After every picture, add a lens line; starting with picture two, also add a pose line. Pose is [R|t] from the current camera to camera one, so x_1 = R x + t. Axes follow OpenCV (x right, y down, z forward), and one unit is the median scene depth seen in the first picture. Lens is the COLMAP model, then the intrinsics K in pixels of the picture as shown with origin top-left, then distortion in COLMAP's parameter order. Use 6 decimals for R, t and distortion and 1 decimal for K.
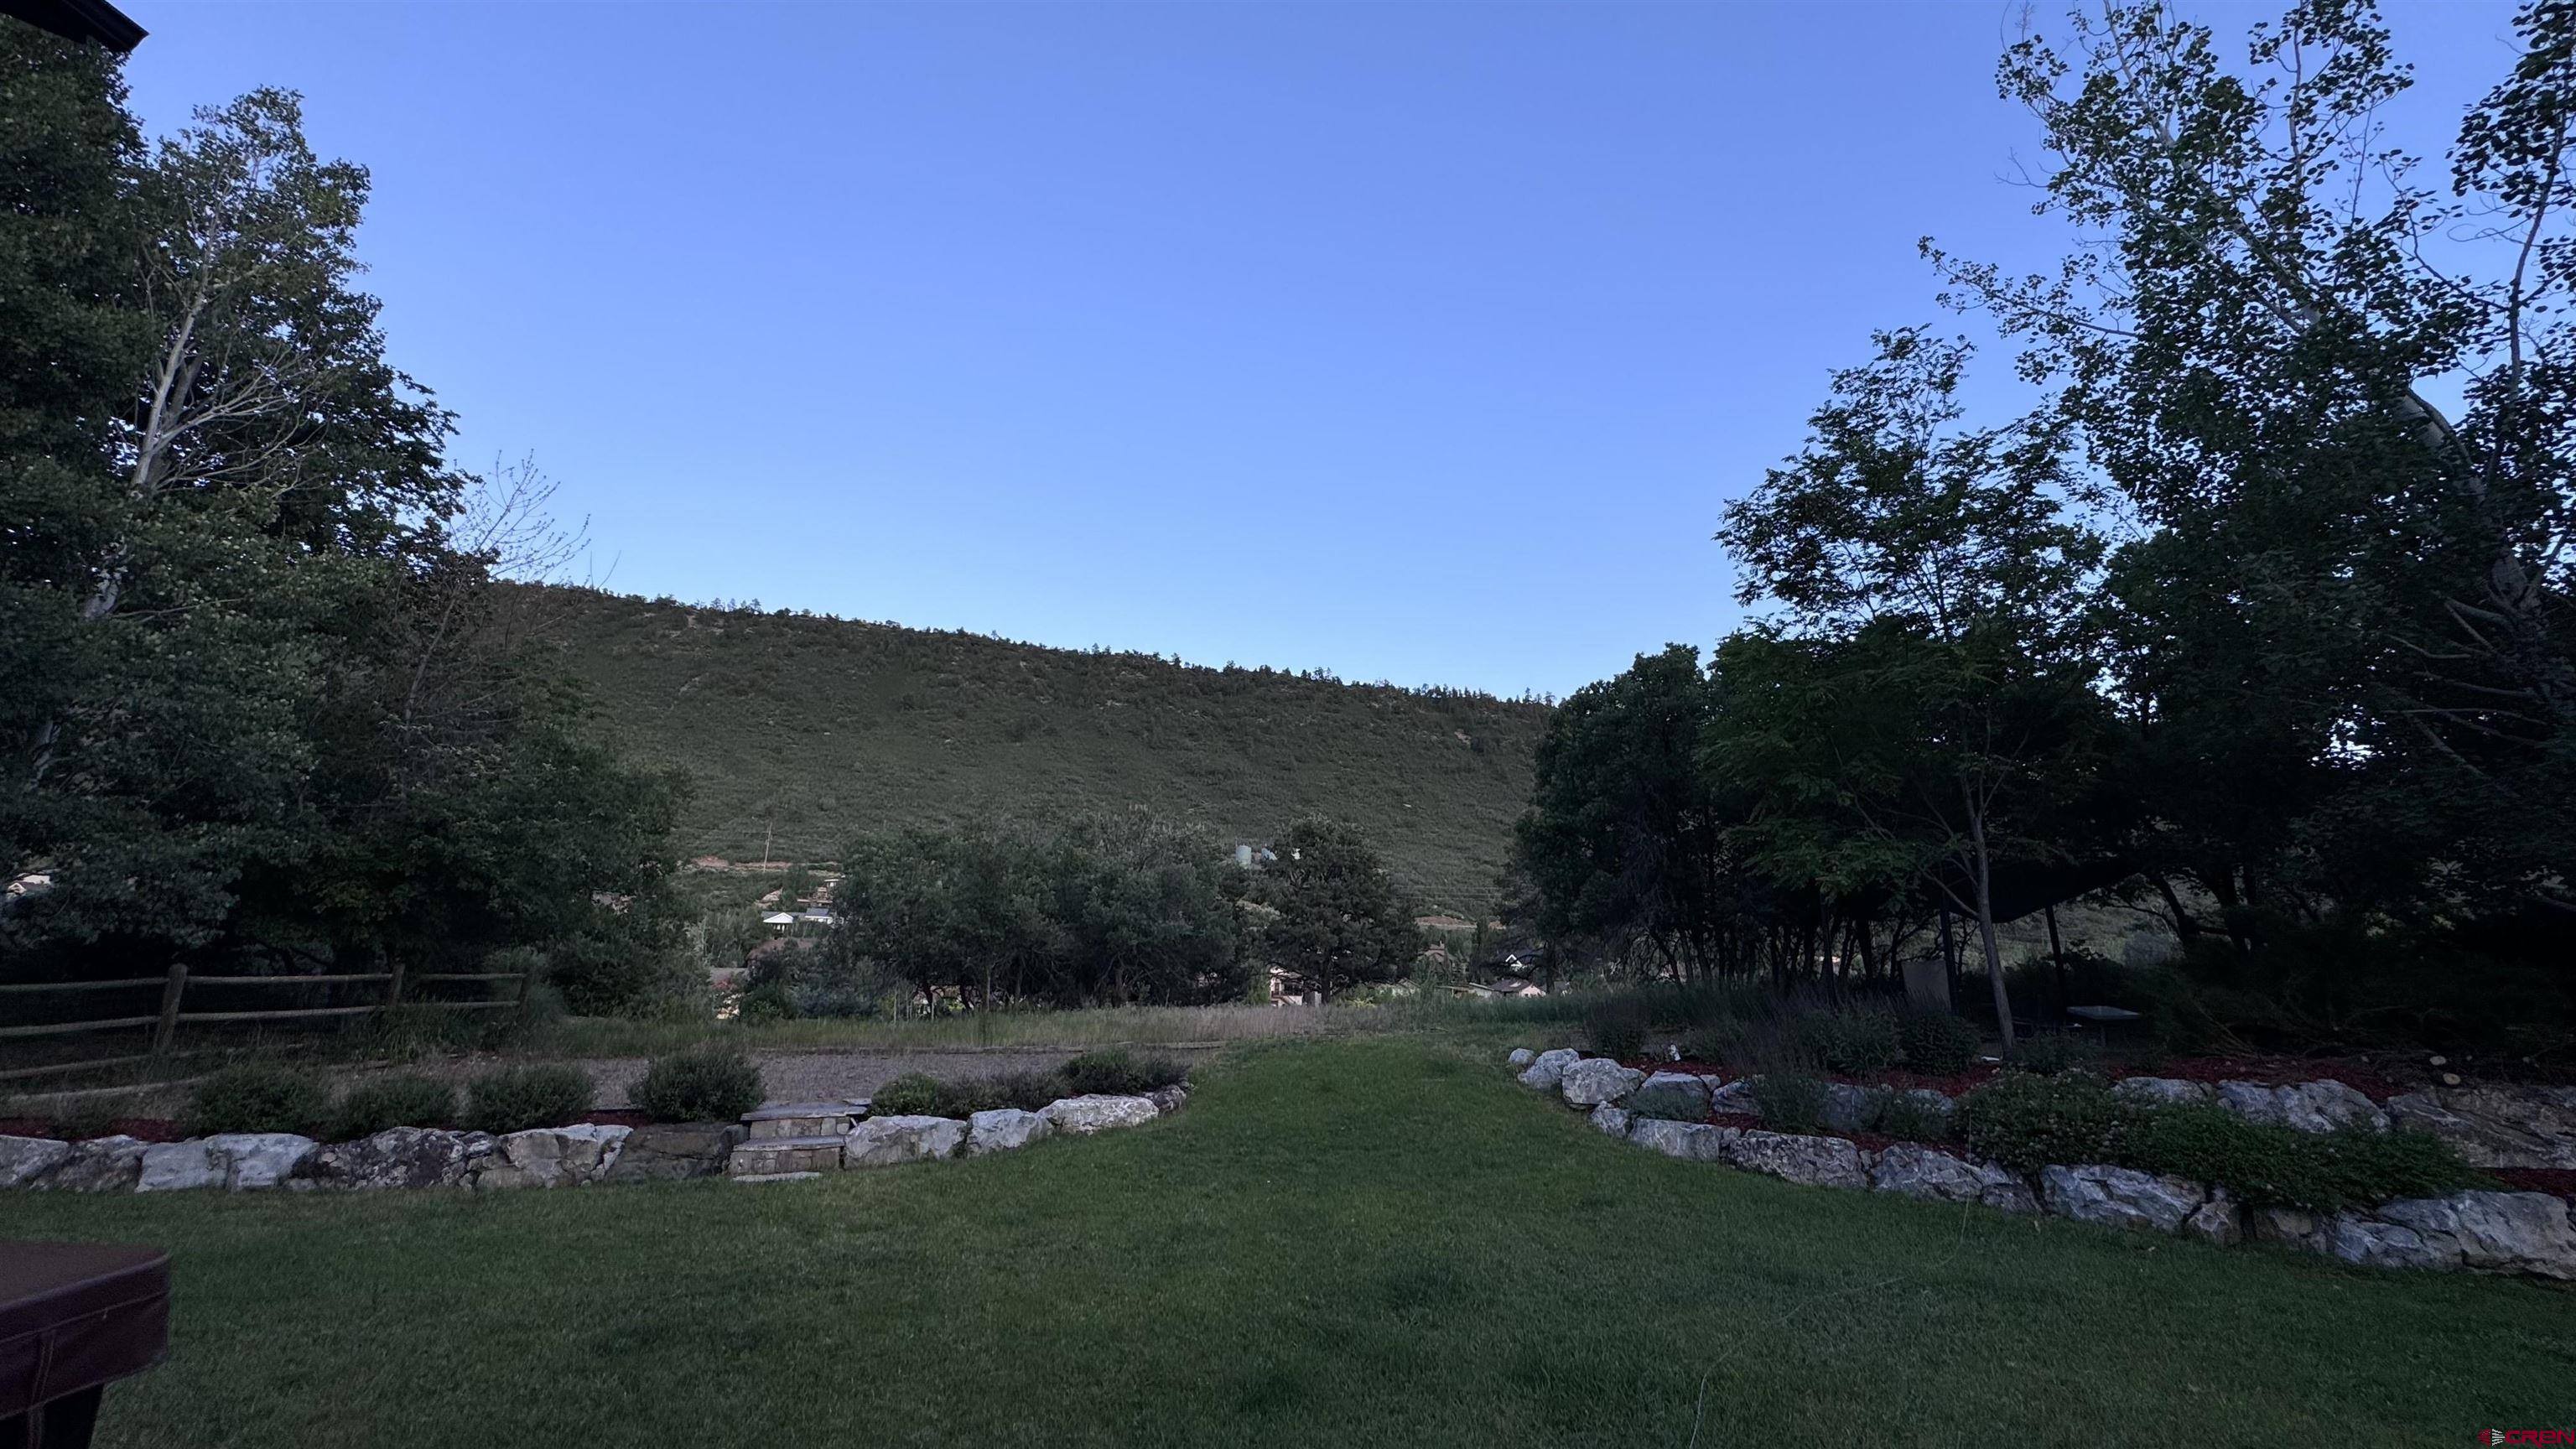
lens RADIAL K [[1029.4, 0, 1288.0], [0, 1029.4, 724.5], [0, 0, 1]] dist [-0.001281, 0.000521]
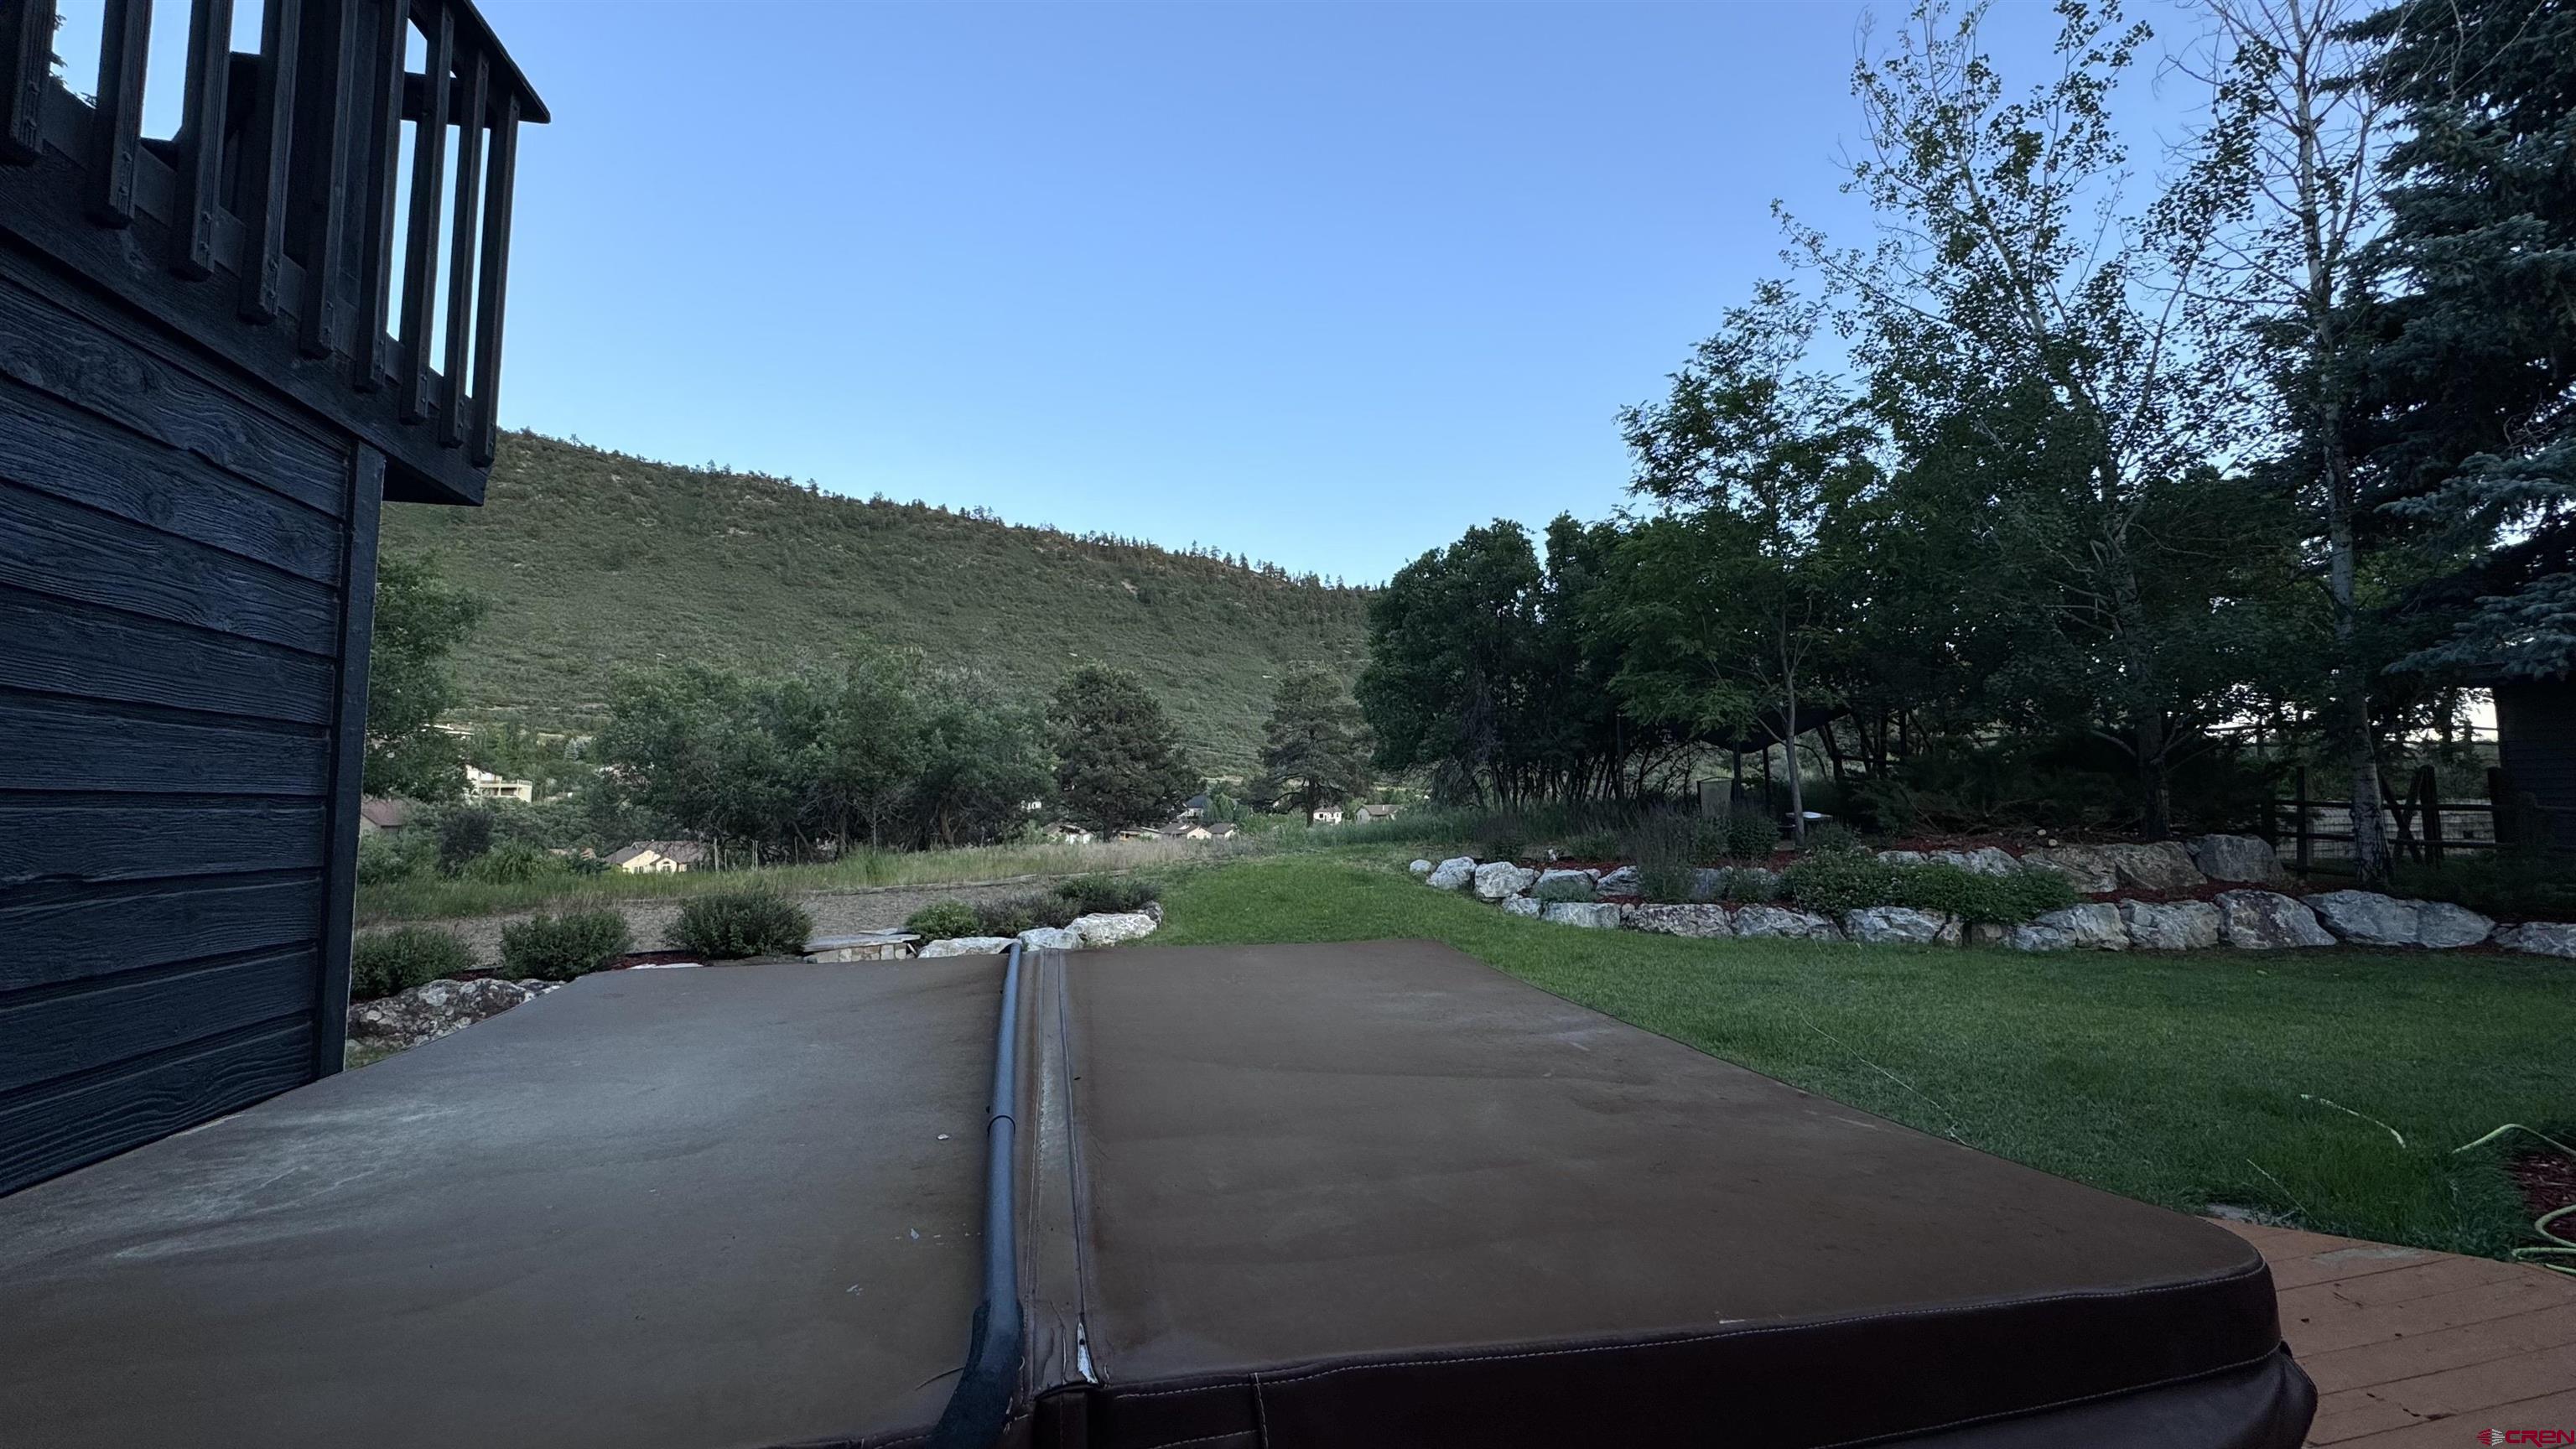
lens RADIAL K [[1029.4, 0, 1288.0], [0, 1029.4, 724.5], [0, 0, 1]] dist [-0.001281, 0.000521]
pose [[0.946239, 0.000046, 0.323468, -0.319054], [-0.046877, 0.989463, 0.136986, 0.003515], [-0.320054, -0.144785, 0.936271, -0.048251]]
